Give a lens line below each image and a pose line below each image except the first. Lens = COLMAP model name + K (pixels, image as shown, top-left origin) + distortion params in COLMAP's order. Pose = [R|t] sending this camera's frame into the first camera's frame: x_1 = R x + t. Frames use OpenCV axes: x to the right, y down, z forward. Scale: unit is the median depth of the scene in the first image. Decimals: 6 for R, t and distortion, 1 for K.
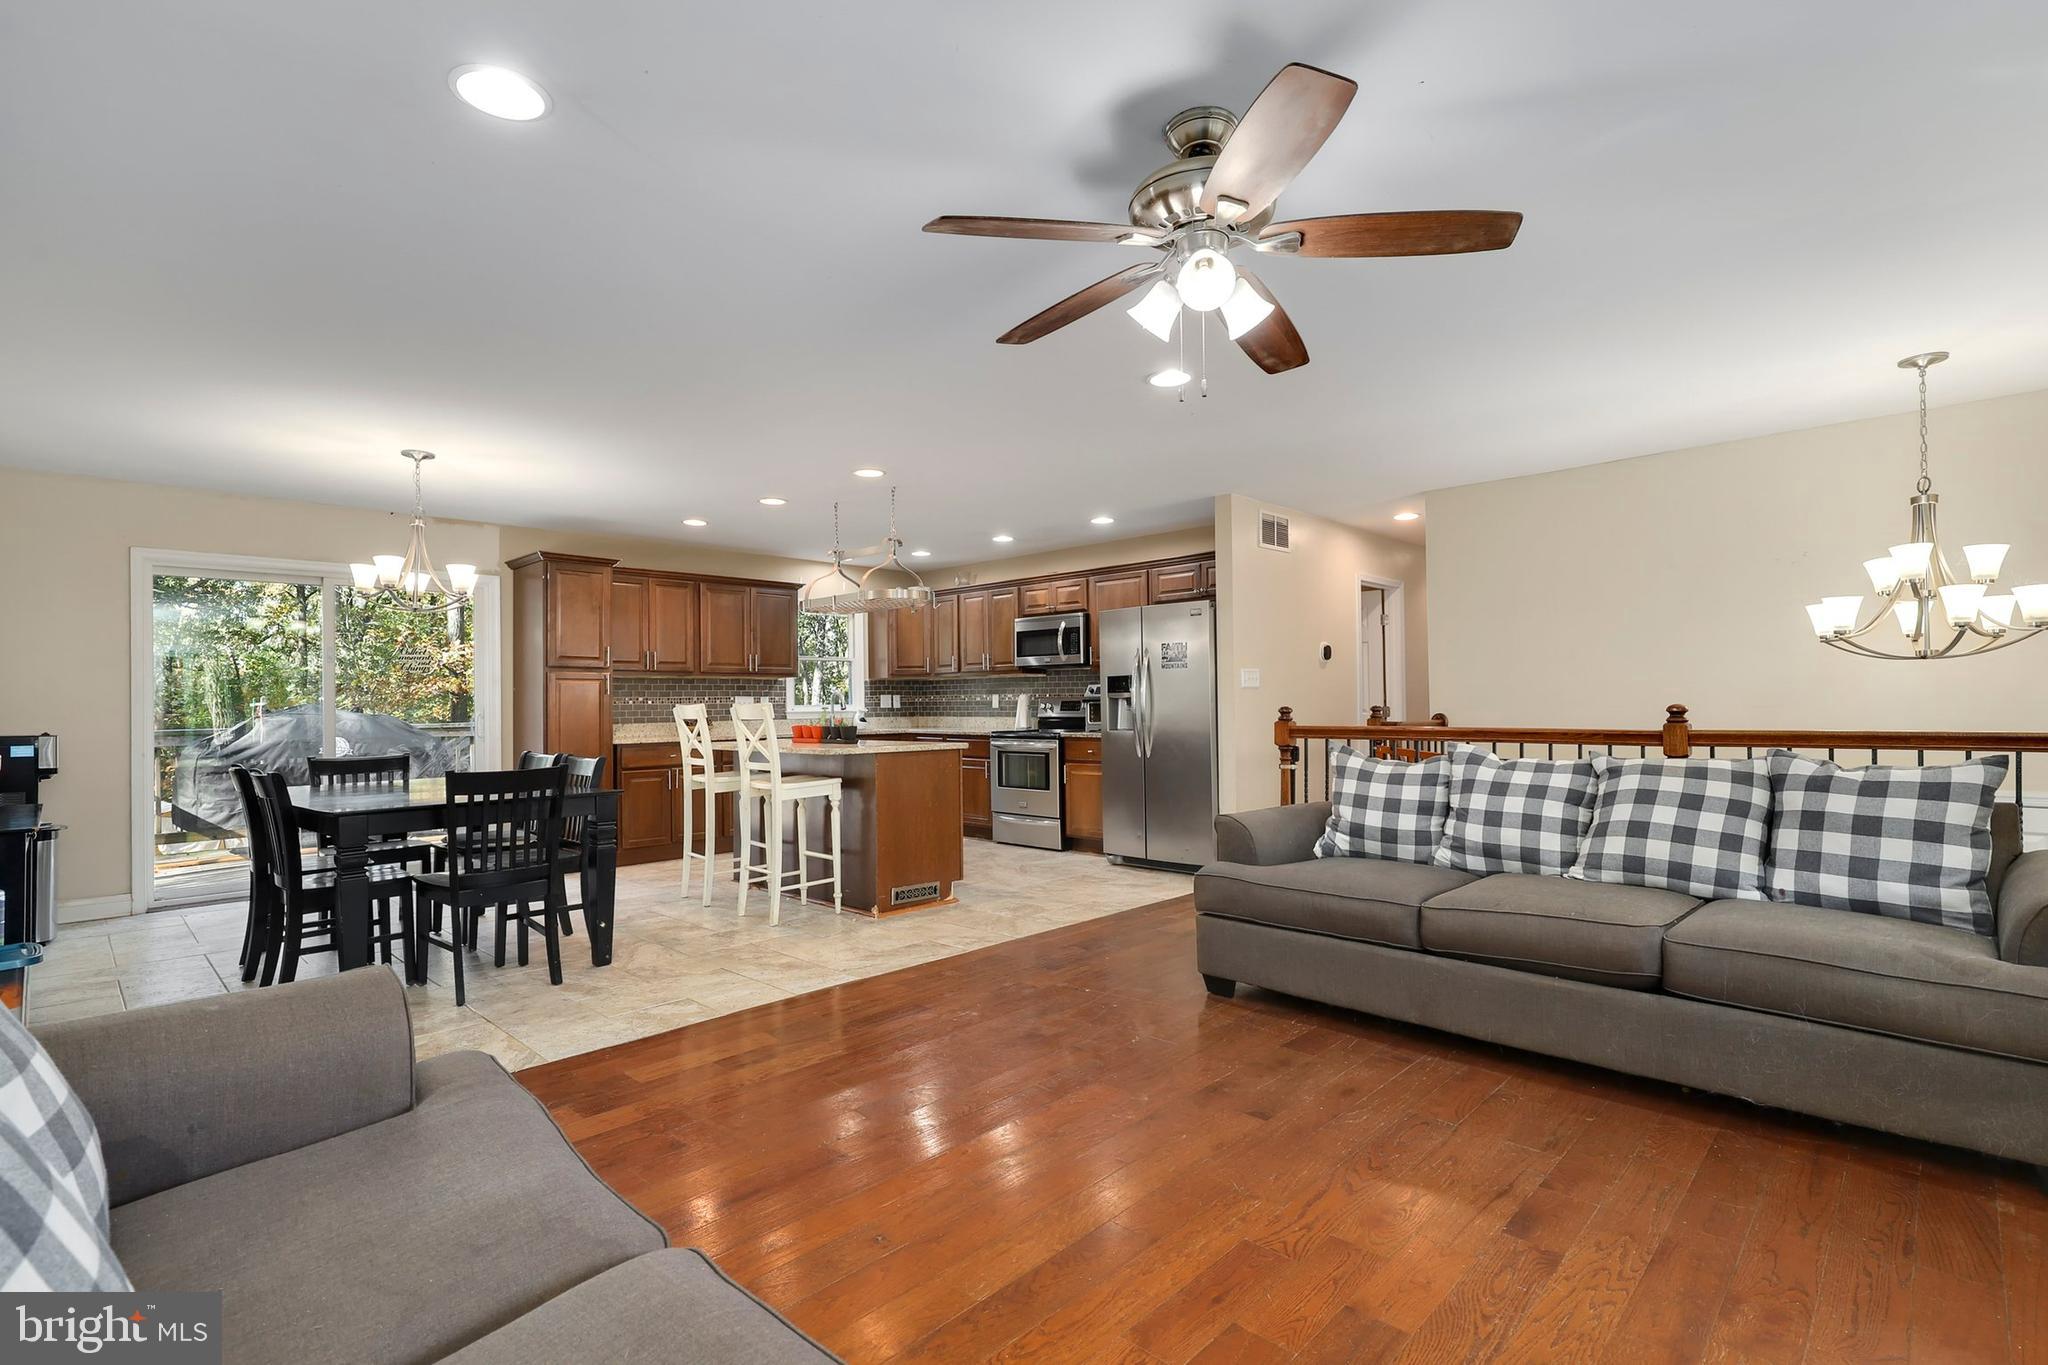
lens RADIAL K [[953.2, 0, 1036.4], [0, 953.2, 698.4], [0, 0, 1]] dist [0.000779, -0.000020]
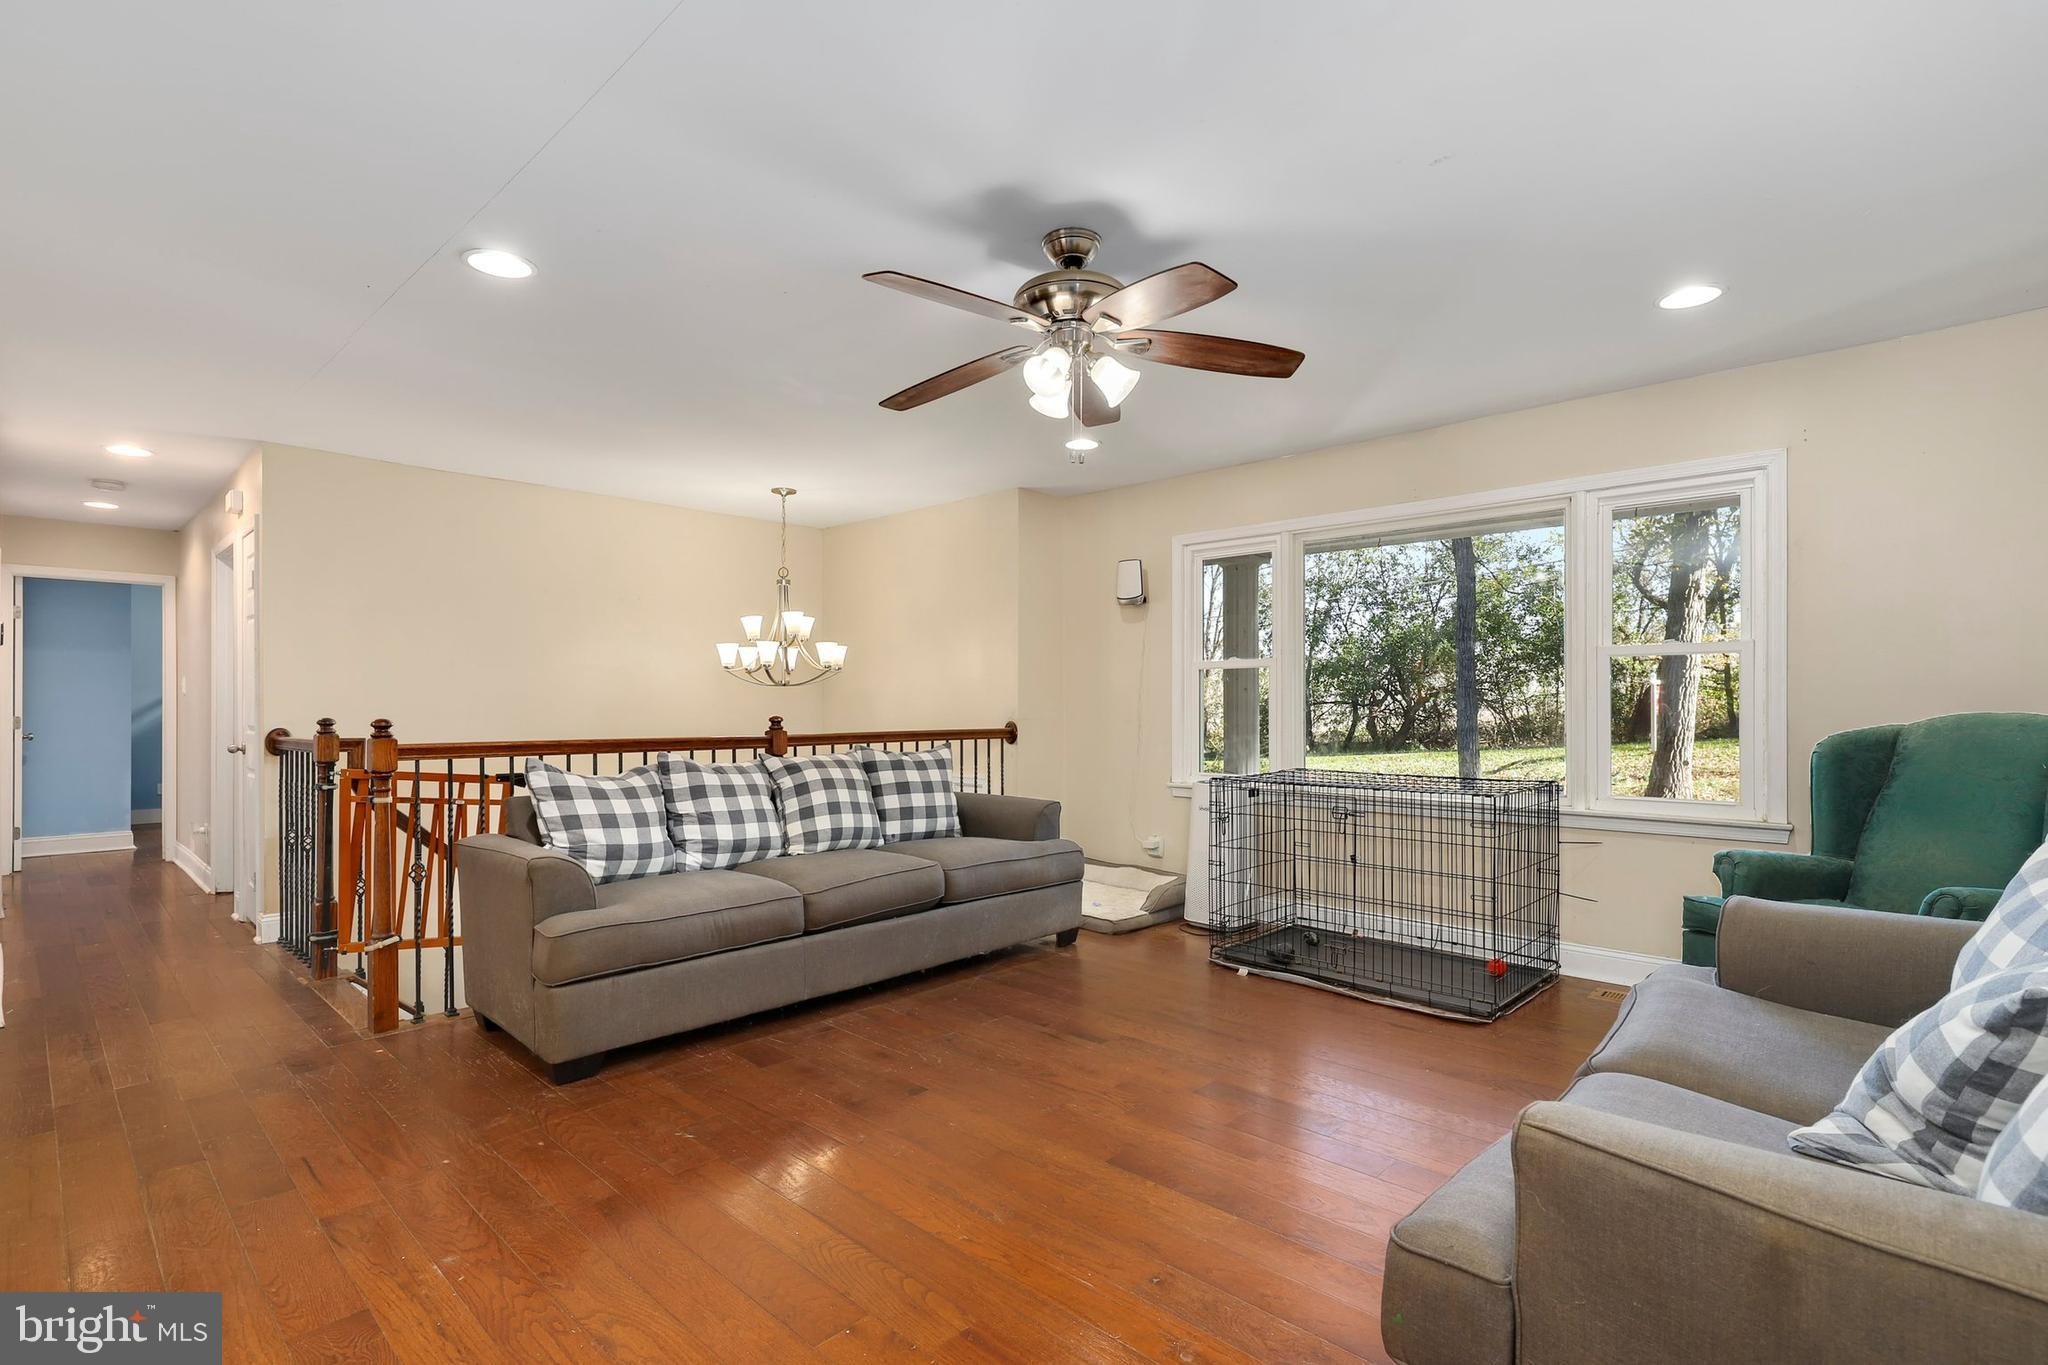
lens RADIAL K [[953.2, 0, 1036.4], [0, 953.2, 698.4], [0, 0, 1]] dist [0.000779, -0.000020]
pose [[-0.017442, 0.017540, 0.999694, -0.305098], [-0.002870, 0.999841, -0.017593, 0.002139], [-0.999844, -0.003176, -0.017389, 0.310749]]
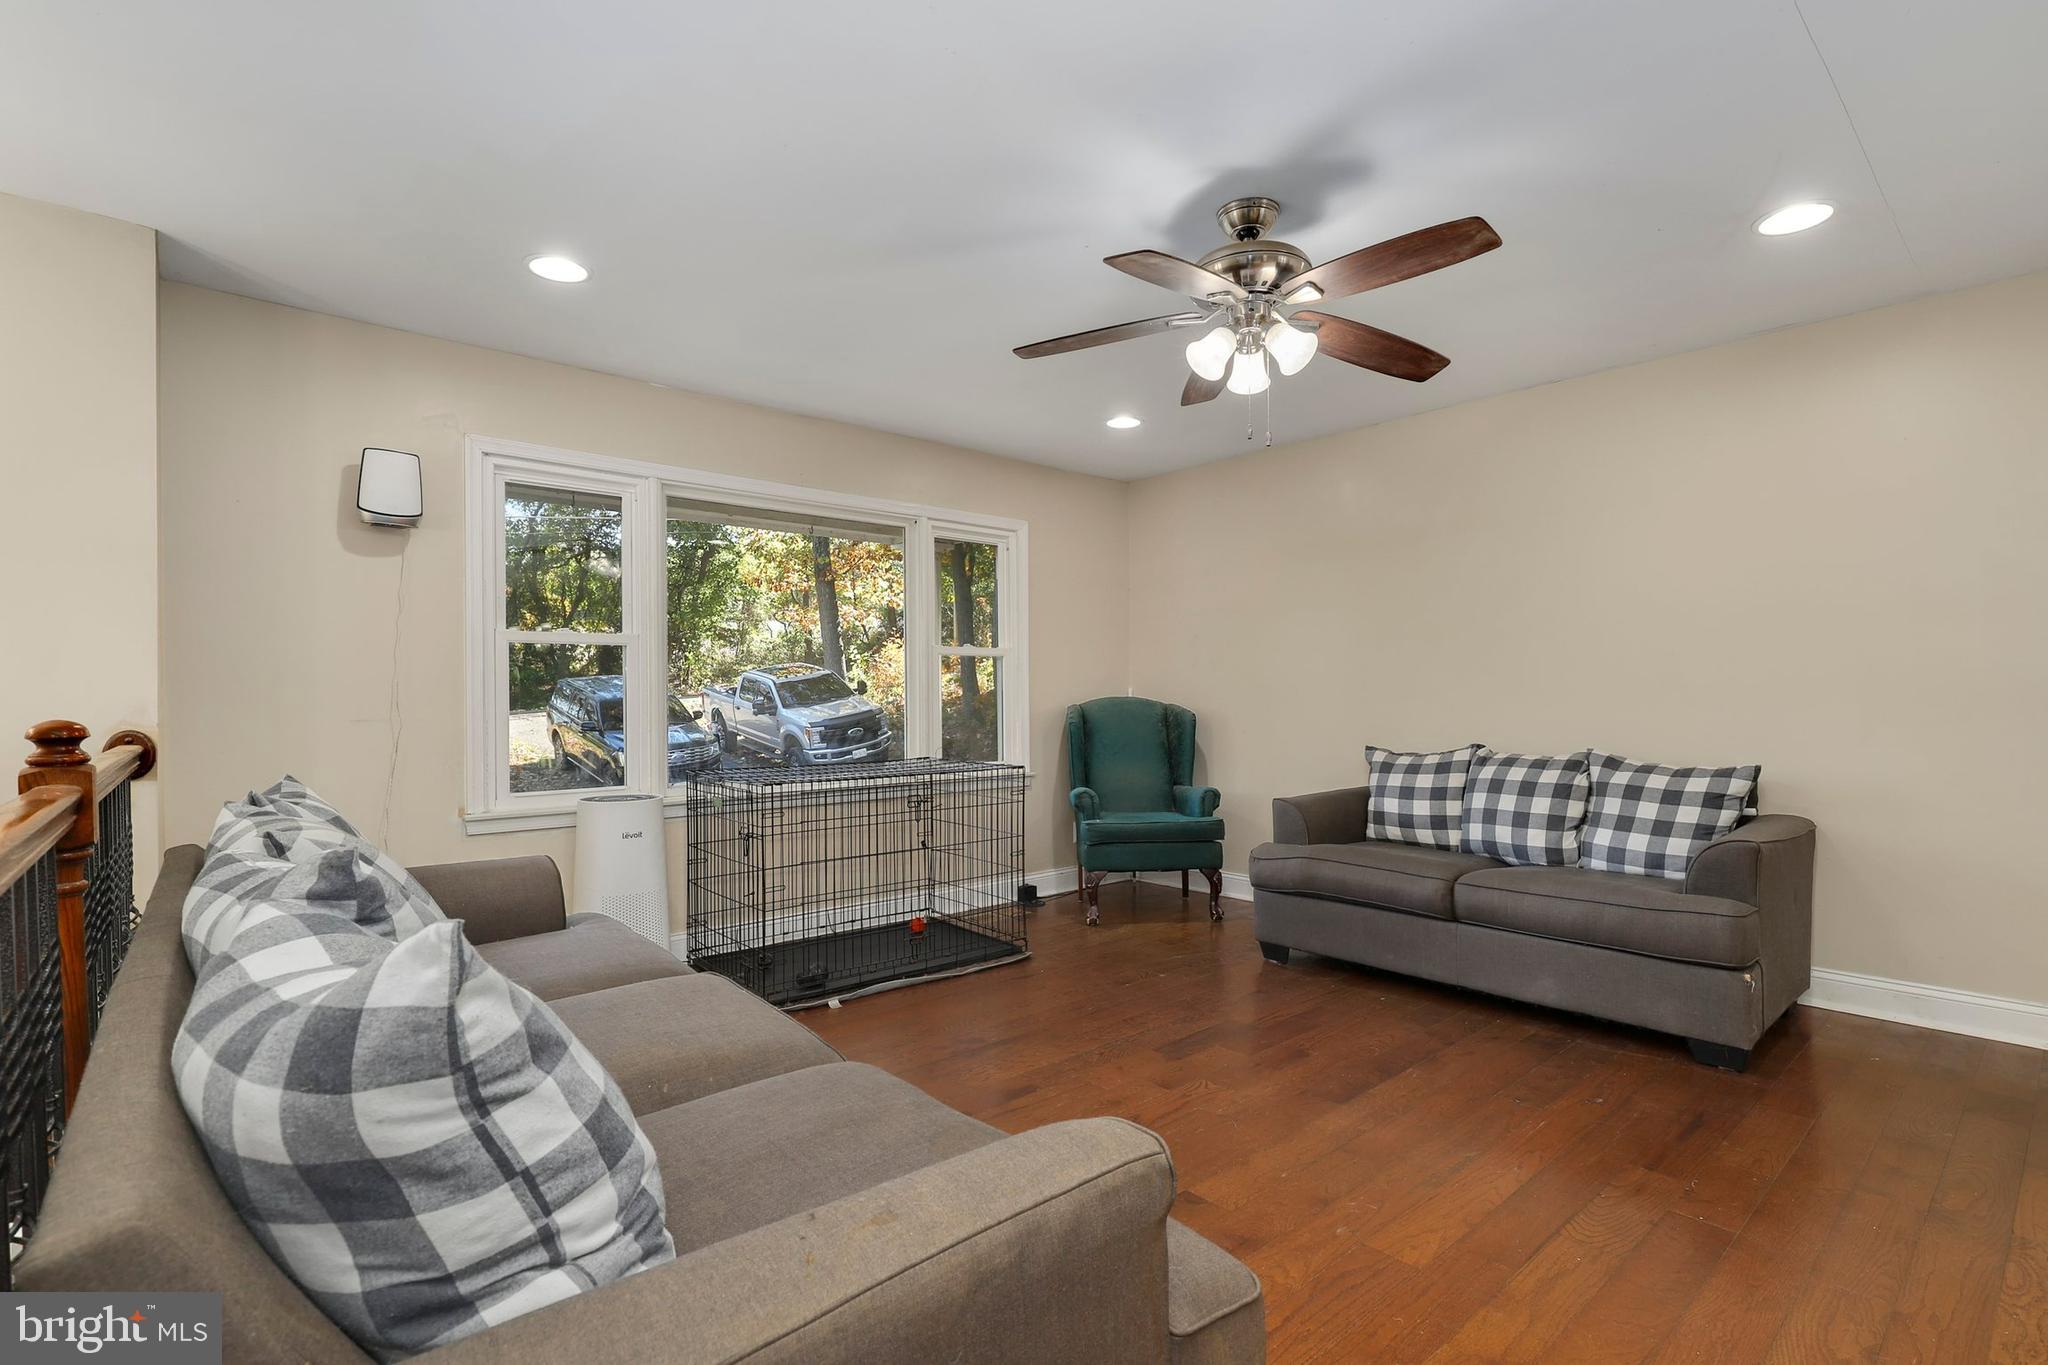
lens RADIAL K [[962.4, 0, 1038.3], [0, 962.4, 691.7], [0, 0, 1]] dist [0.003101, 0.000231]
pose [[-0.996790, 0.019525, 0.077645, 0.105078], [0.018793, 0.999772, -0.010145, 0.002749], [-0.077826, -0.008654, -0.996929, 0.648341]]
